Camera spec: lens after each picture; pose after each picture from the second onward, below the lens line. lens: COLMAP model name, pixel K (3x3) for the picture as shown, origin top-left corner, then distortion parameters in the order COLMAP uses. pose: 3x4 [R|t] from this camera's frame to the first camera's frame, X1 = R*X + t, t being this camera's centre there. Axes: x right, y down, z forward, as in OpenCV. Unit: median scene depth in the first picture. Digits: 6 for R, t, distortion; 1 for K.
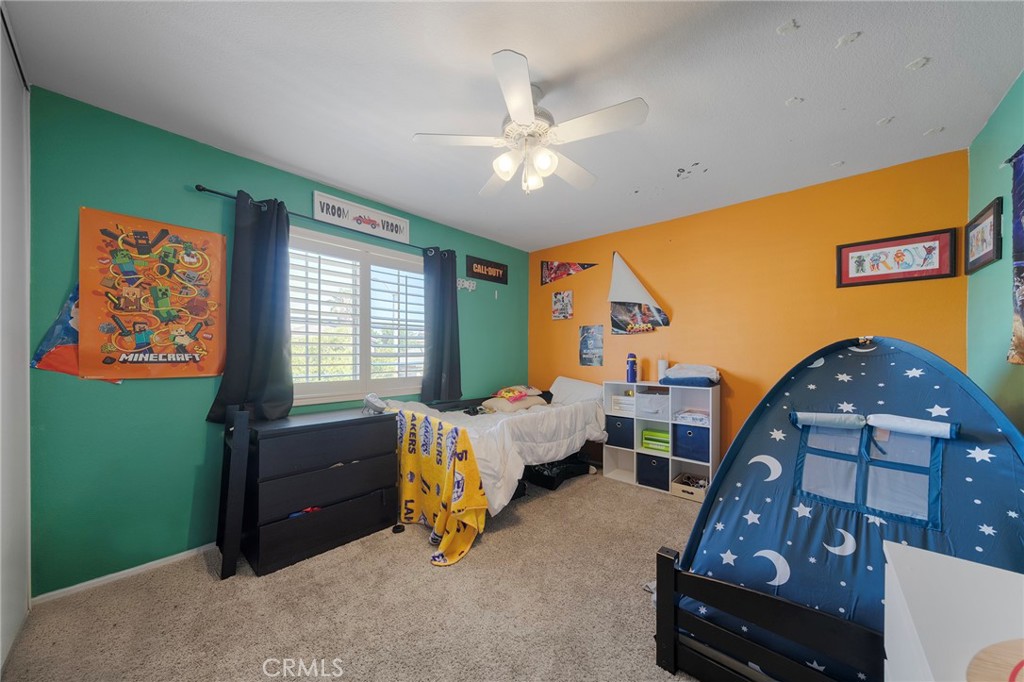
lens RADIAL K [[353.8, 0, 514.0], [0, 353.8, 350.8], [0, 0, 1]] dist [0.000600, 0.000026]
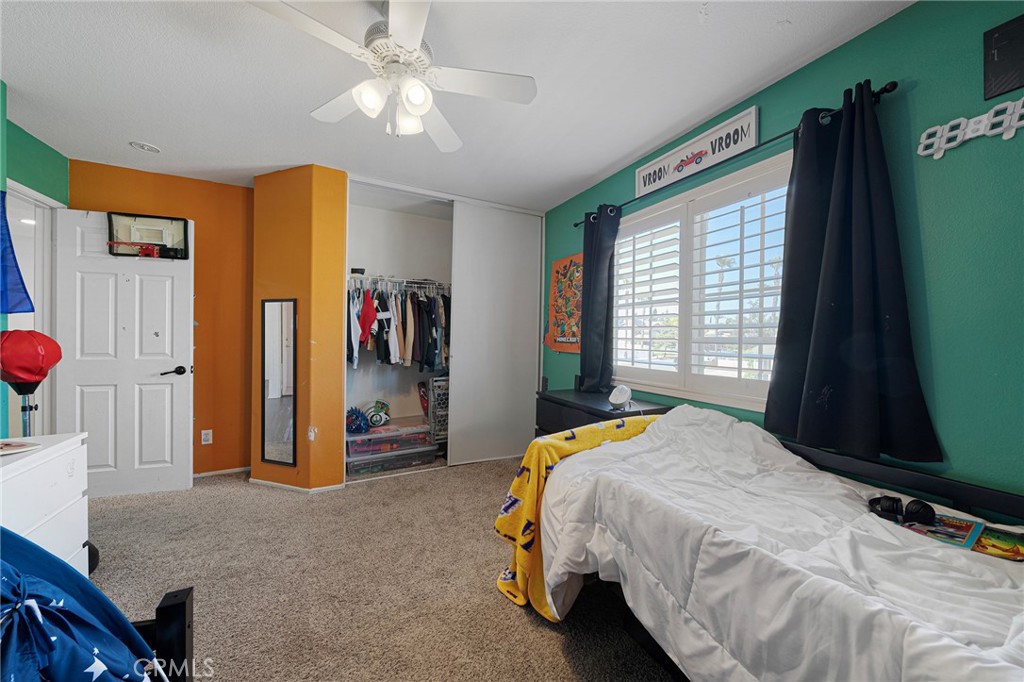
lens RADIAL K [[353.8, 0, 514.3], [0, 353.8, 337.4], [0, 0, 1]] dist [0.000600, 0.000026]
pose [[-0.362410, -0.001809, -0.932017, 0.489091], [-0.000366, 0.999998, -0.001799, 0.009440], [0.932019, -0.000311, -0.362410, 1.098670]]
